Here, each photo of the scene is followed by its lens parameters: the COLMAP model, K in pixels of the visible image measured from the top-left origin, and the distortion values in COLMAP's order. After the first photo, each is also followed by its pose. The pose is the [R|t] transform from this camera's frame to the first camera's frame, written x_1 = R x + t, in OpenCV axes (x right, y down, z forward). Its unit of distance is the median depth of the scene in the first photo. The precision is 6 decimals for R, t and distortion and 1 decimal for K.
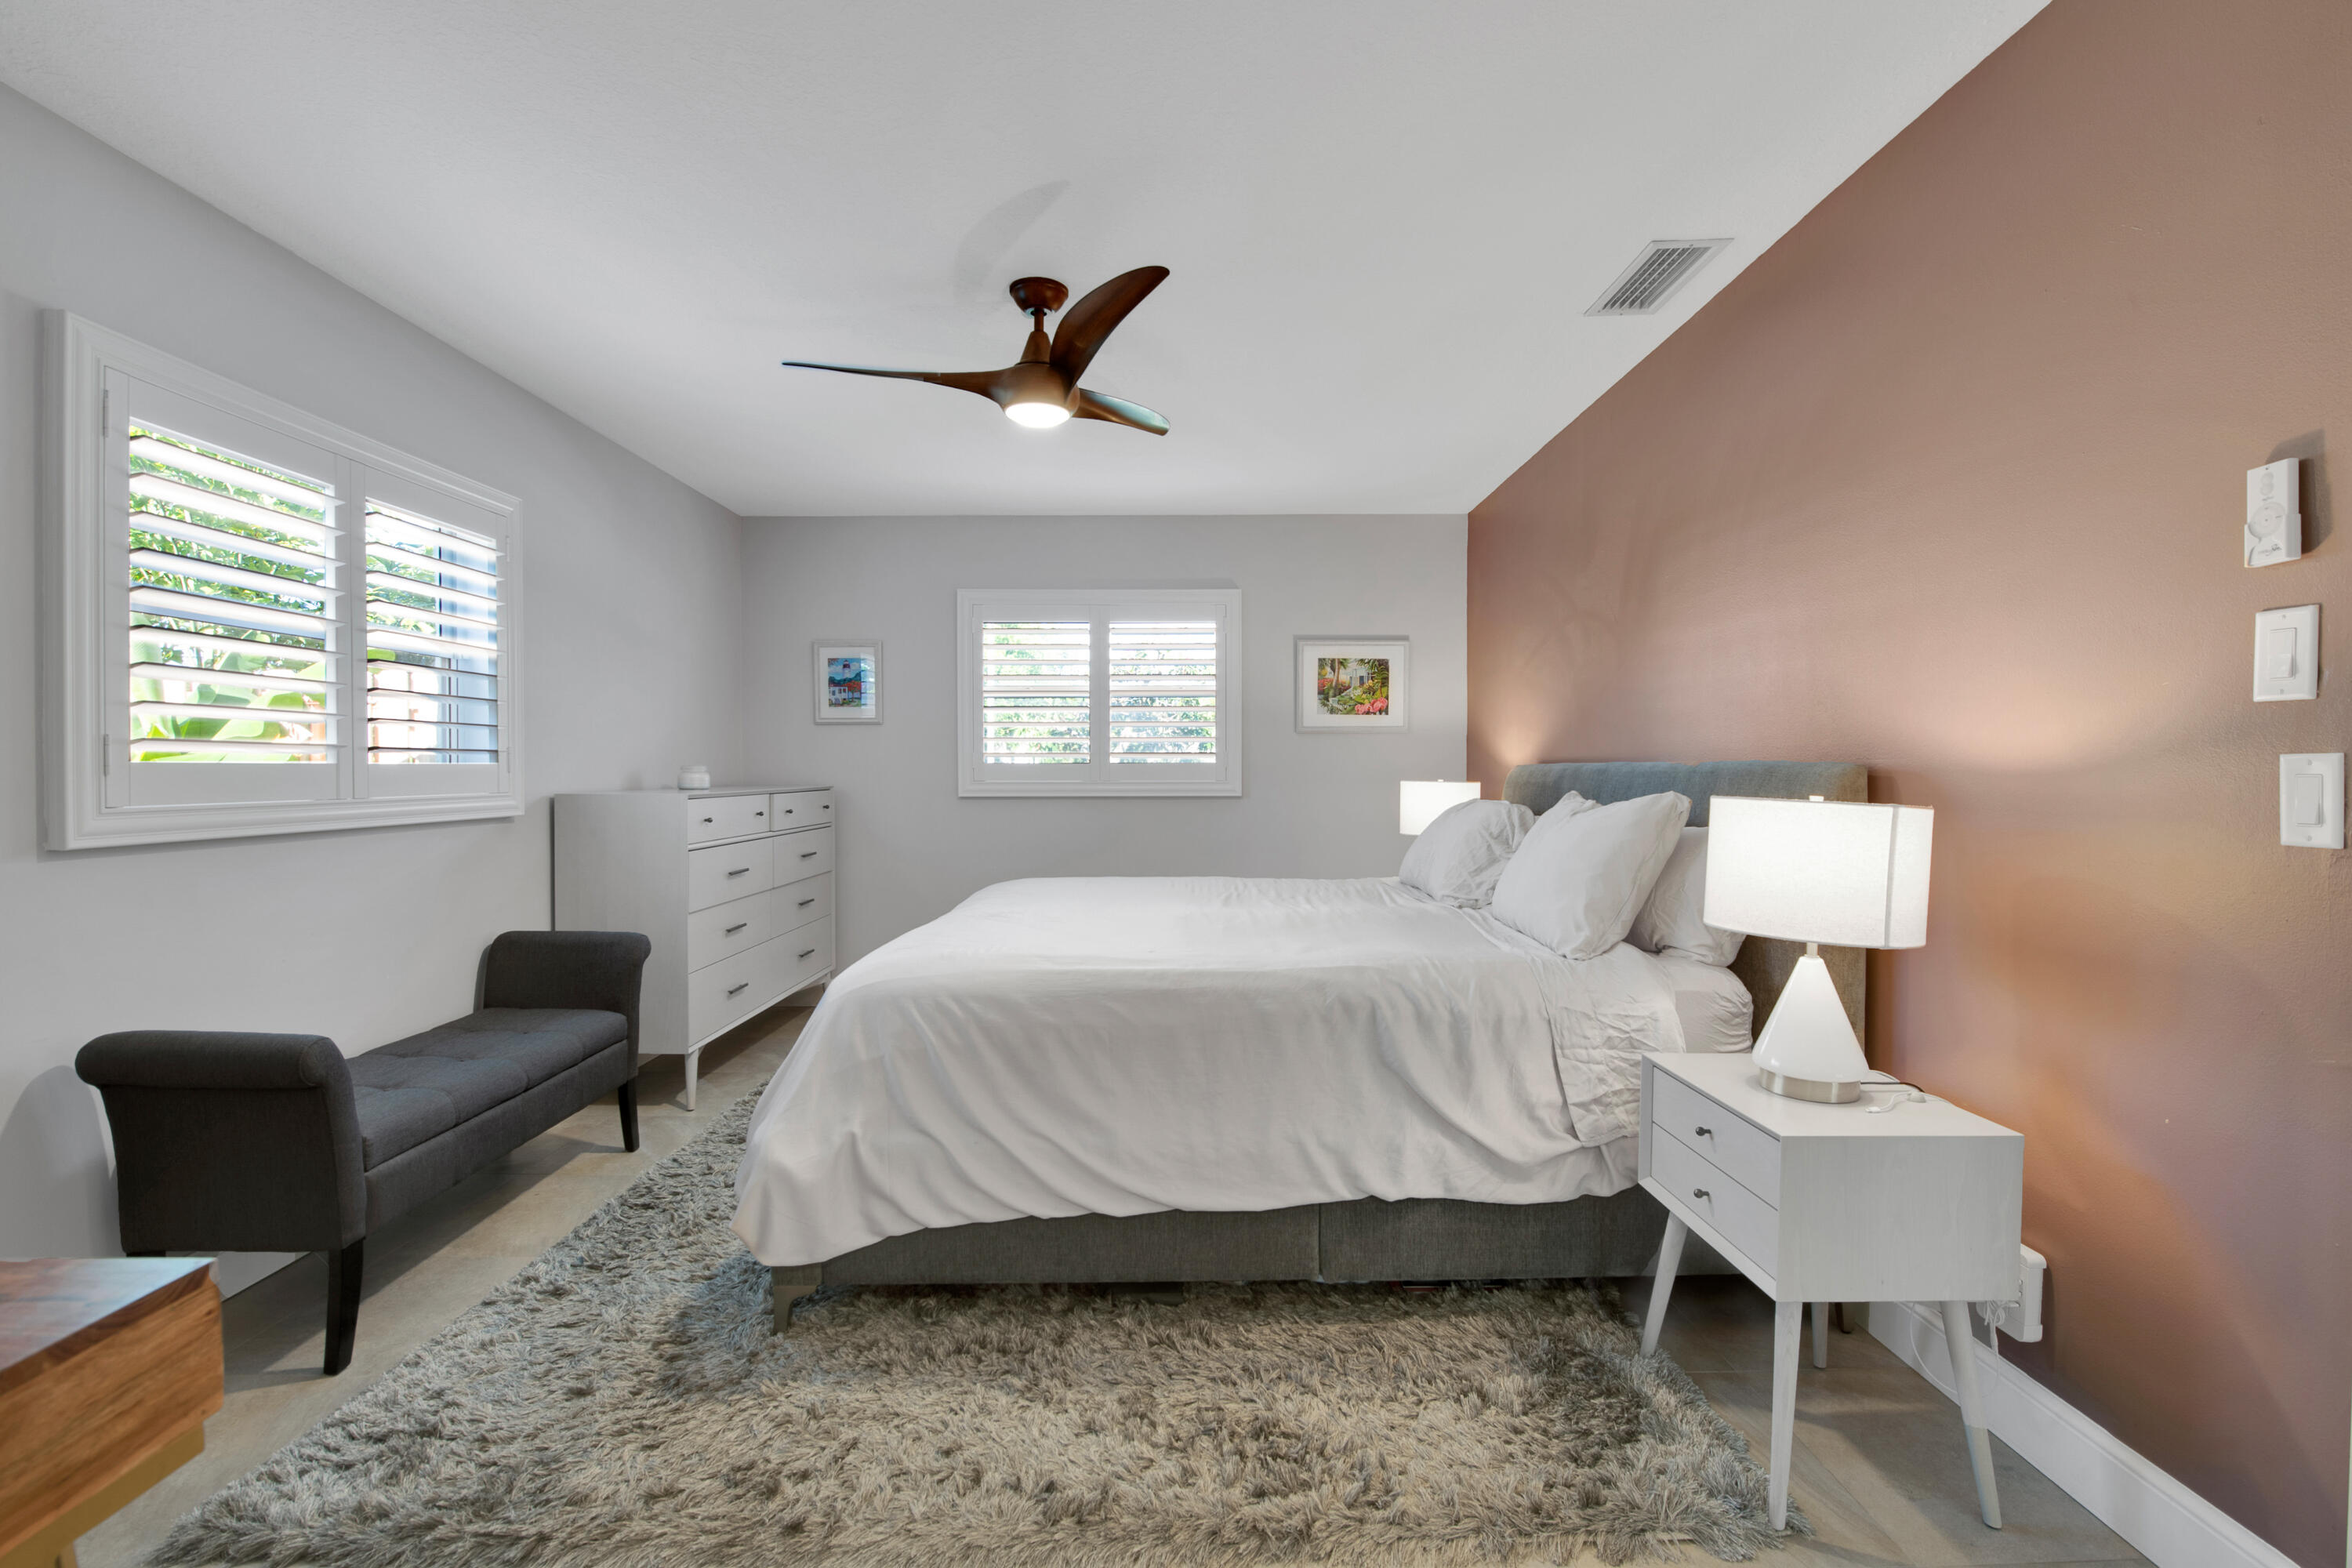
lens RADIAL K [[999.4, 0, 1181.8], [0, 999.4, 782.7], [0, 0, 1]] dist [-0.013626, -0.001637]
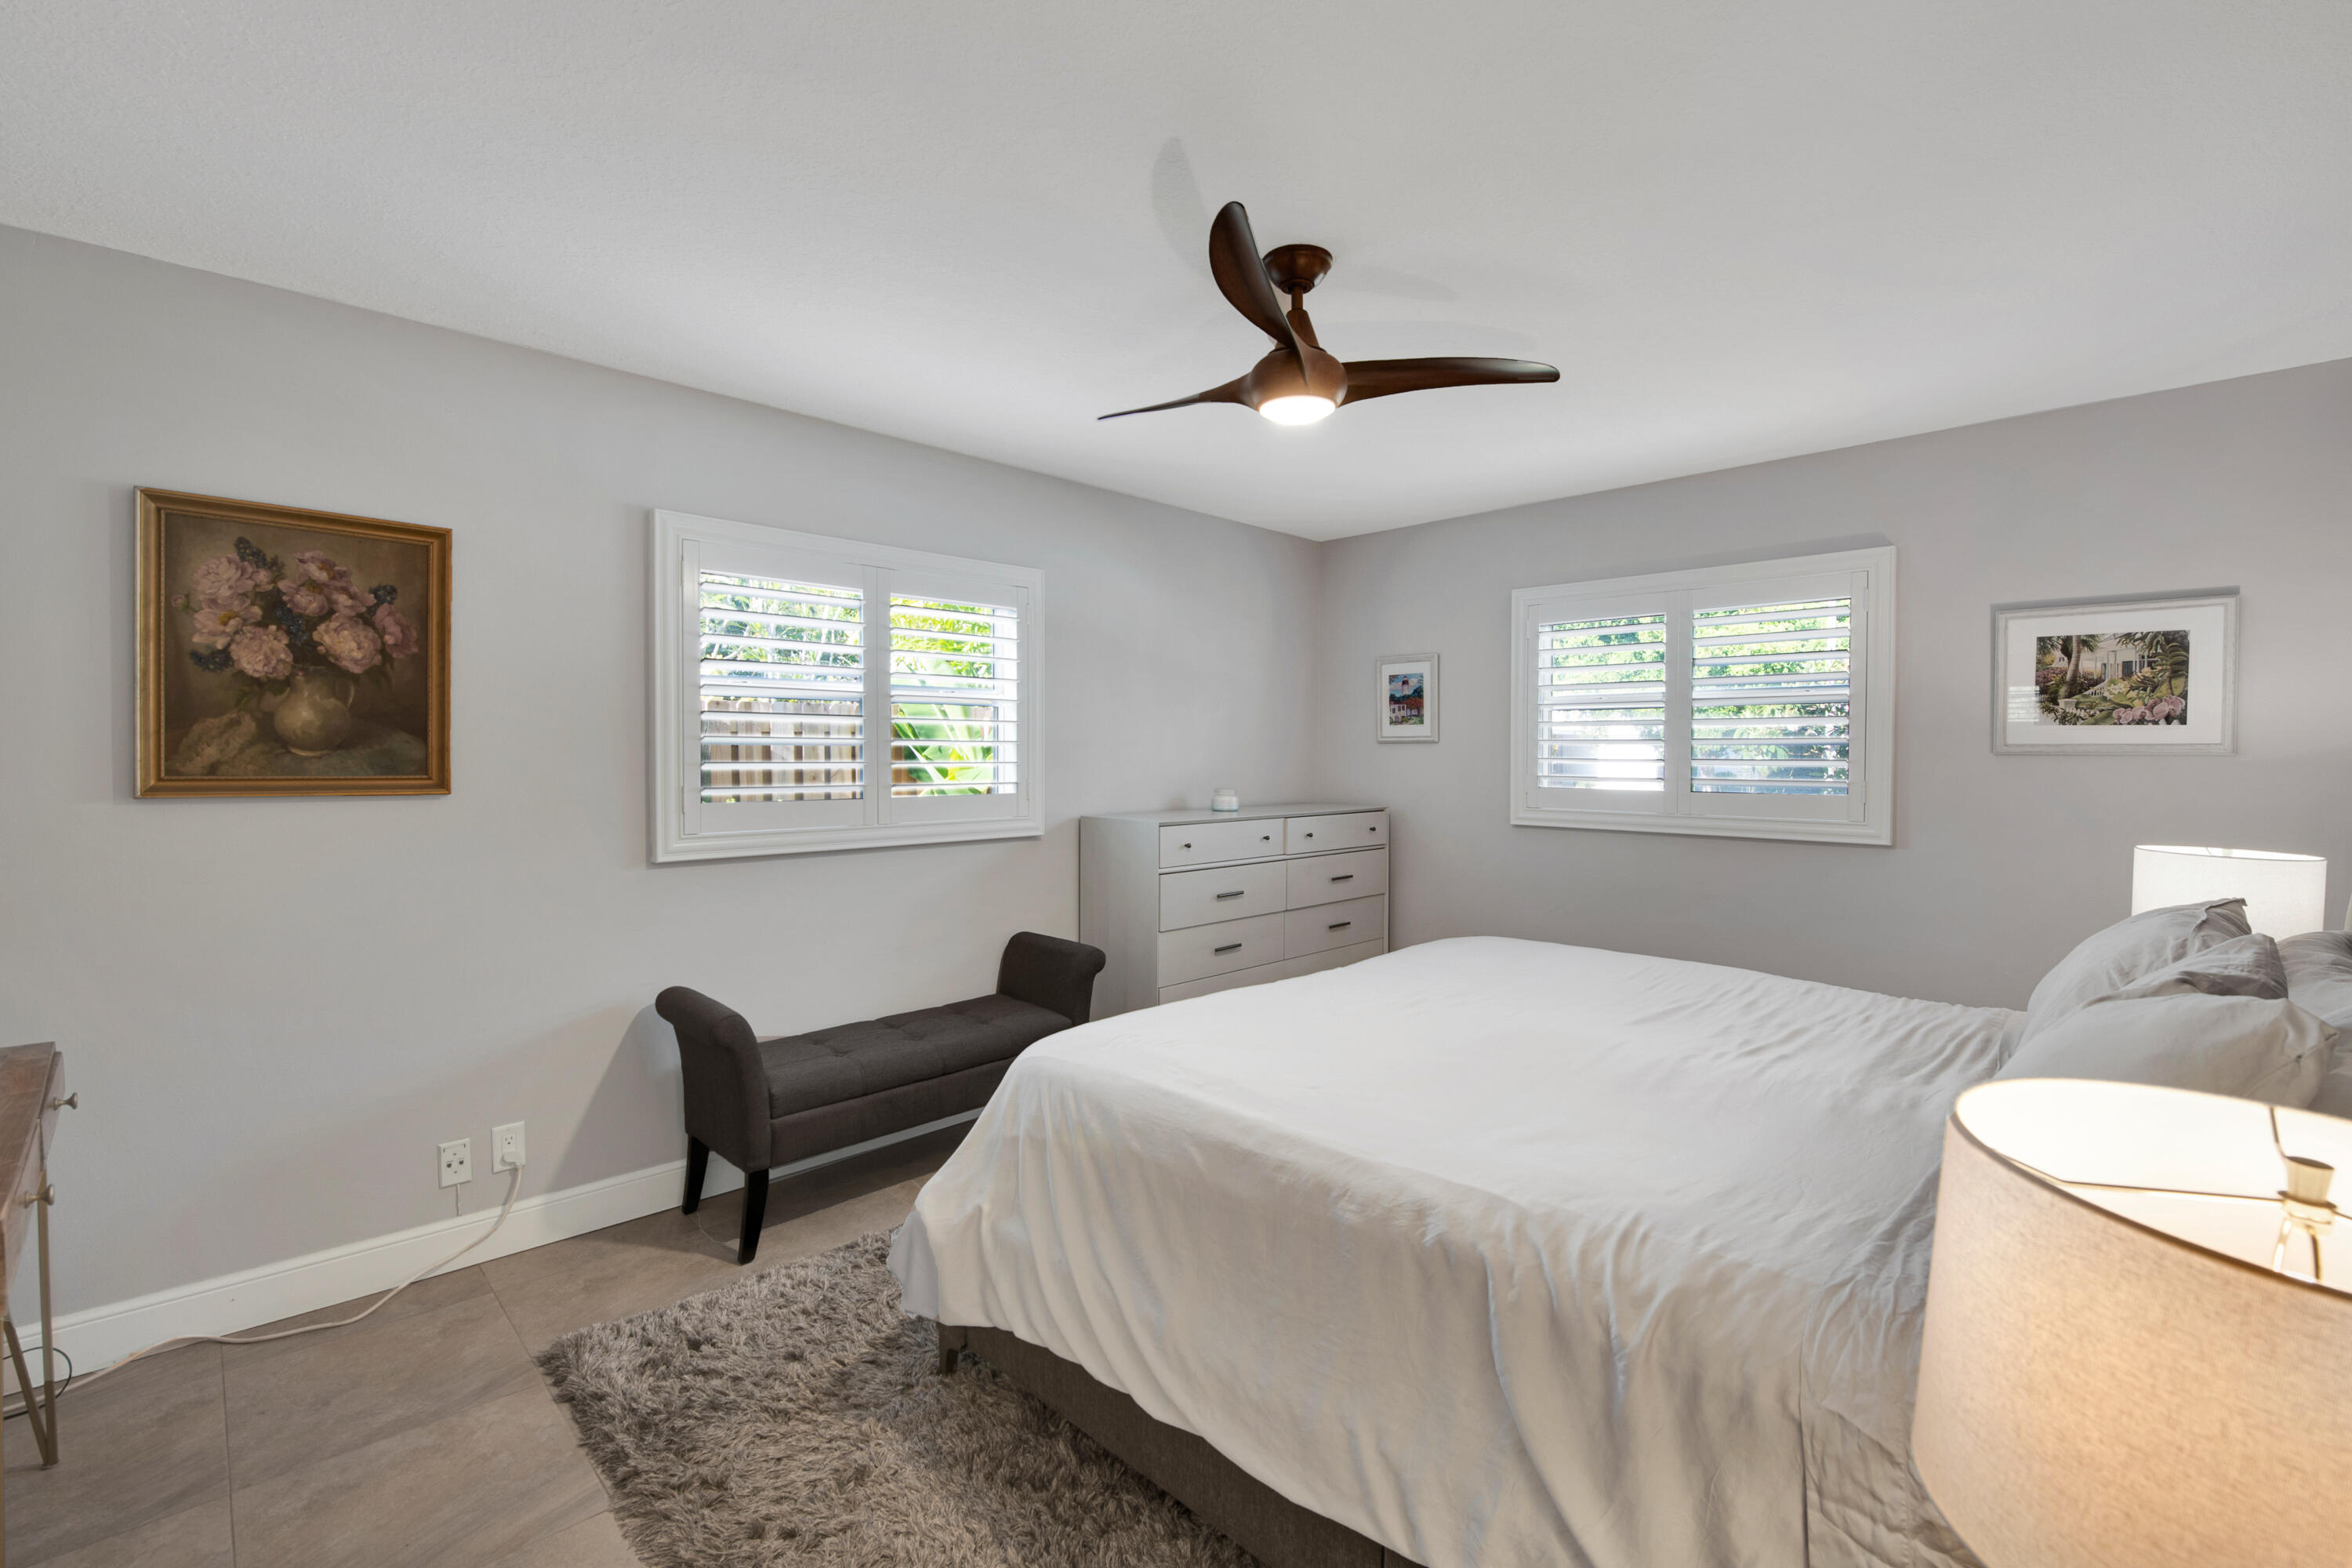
lens RADIAL K [[999.4, 0, 1178.6], [0, 999.4, 774.3], [0, 0, 1]] dist [-0.013626, -0.001637]
pose [[0.714017, 0.016997, -0.699922, 0.189510], [-0.015615, 0.999843, 0.008351, -0.034066], [0.699954, 0.004966, 0.714171, 0.165603]]
